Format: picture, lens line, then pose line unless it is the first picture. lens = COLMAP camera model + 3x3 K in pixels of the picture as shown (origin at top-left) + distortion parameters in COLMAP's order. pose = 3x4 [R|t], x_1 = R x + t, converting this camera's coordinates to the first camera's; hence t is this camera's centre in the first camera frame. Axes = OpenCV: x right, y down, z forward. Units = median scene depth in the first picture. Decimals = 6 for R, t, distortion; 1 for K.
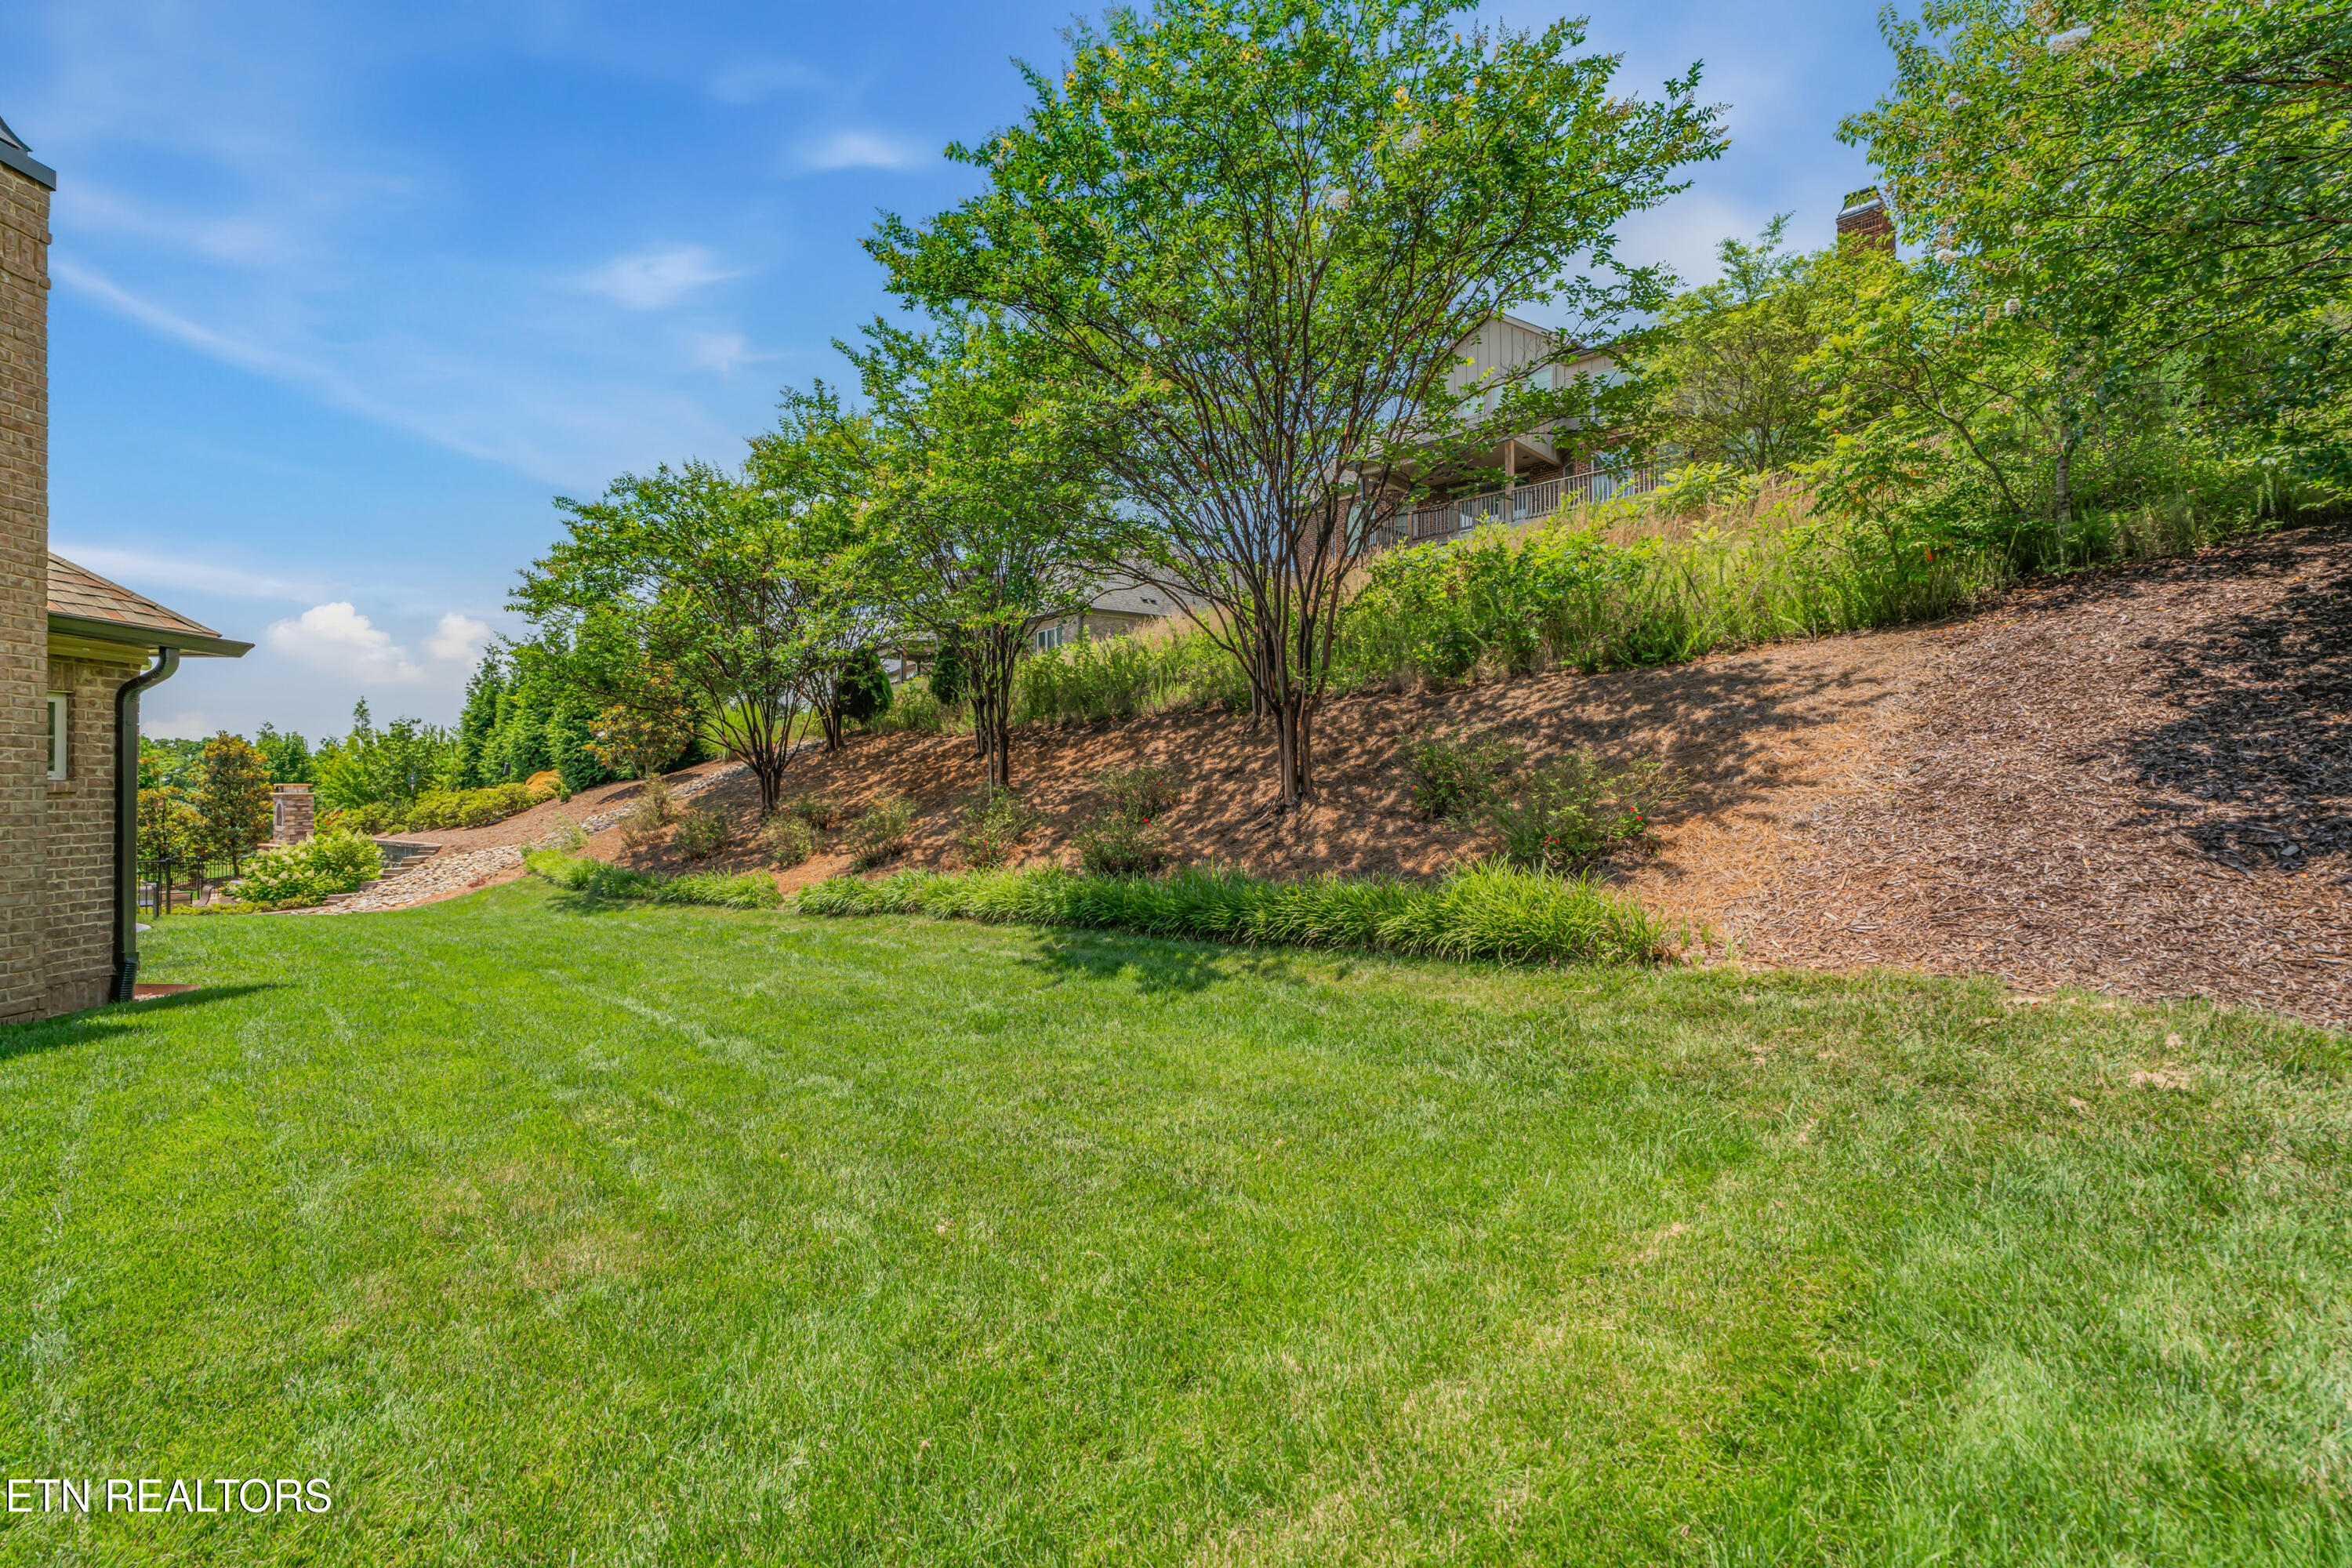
lens RADIAL K [[1079.0, 0, 1167.7], [0, 1079.0, 790.5], [0, 0, 1]] dist [-0.001836, -0.000157]
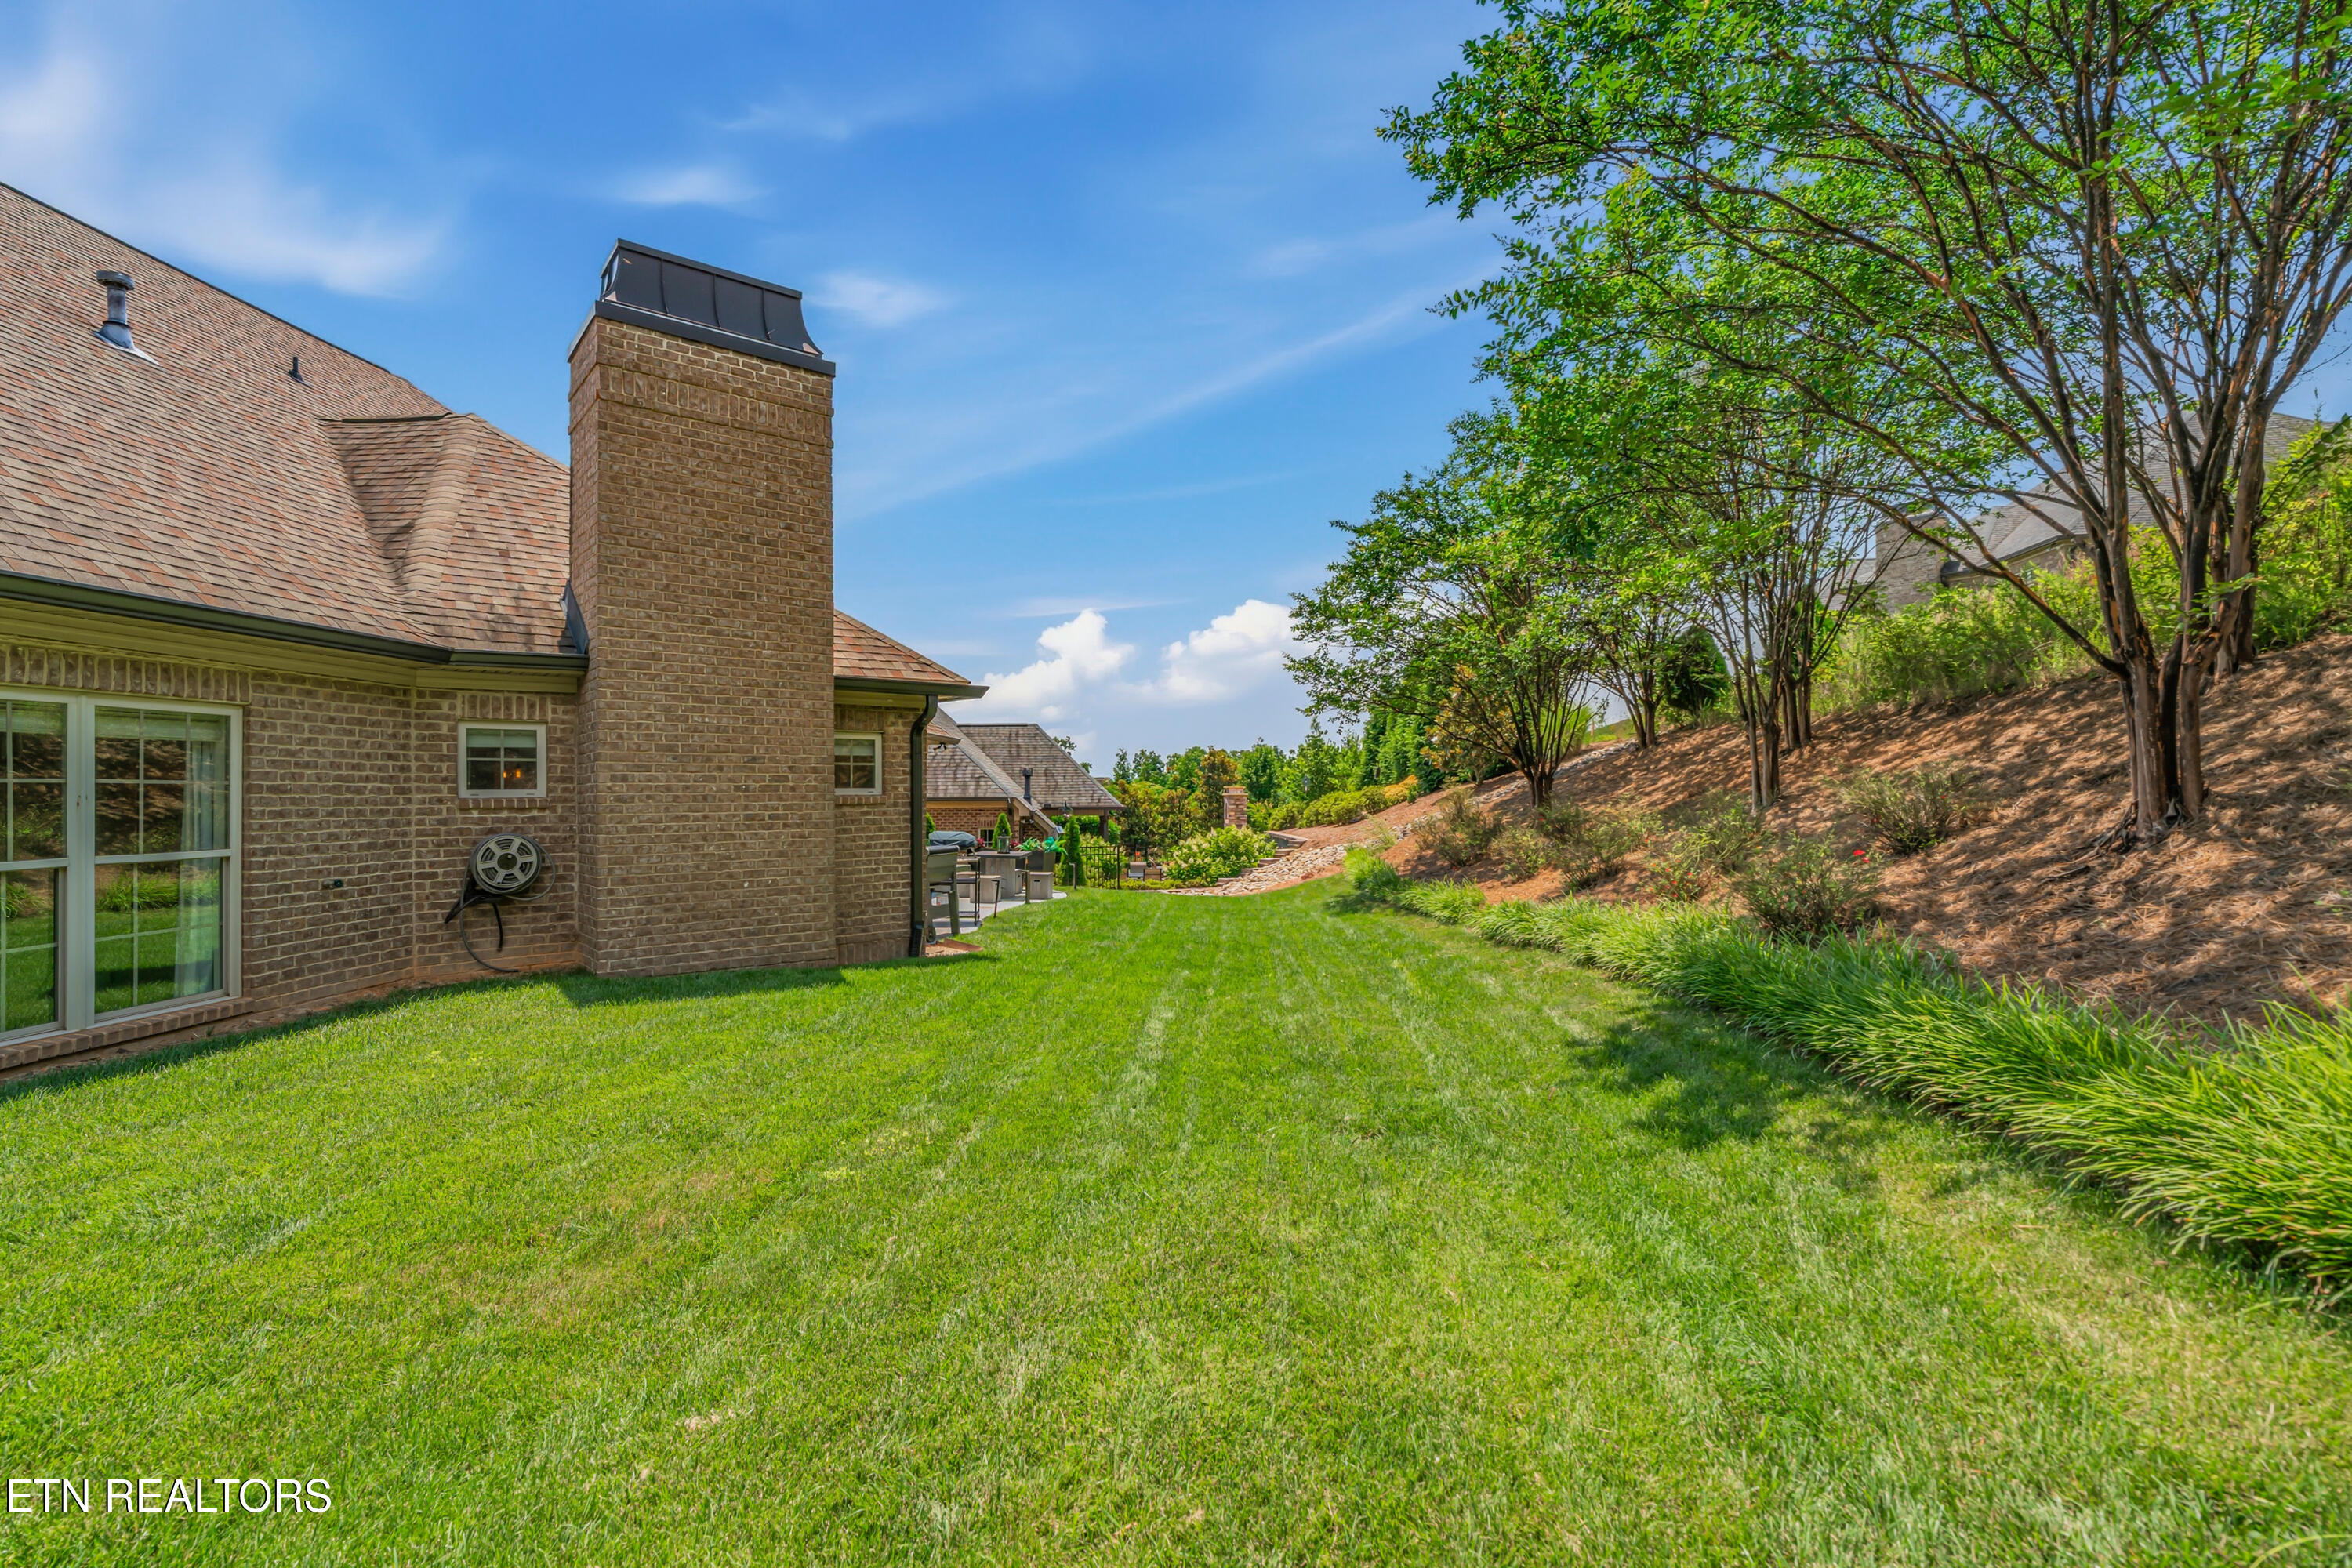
lens RADIAL K [[1079.0, 0, 1178.0], [0, 1079.0, 777.9], [0, 0, 1]] dist [-0.001836, -0.000157]
pose [[0.660498, -0.007109, -0.750794, 0.139888], [0.001597, 0.999966, -0.008063, -0.009285], [0.750826, 0.004127, 0.660487, 0.179531]]
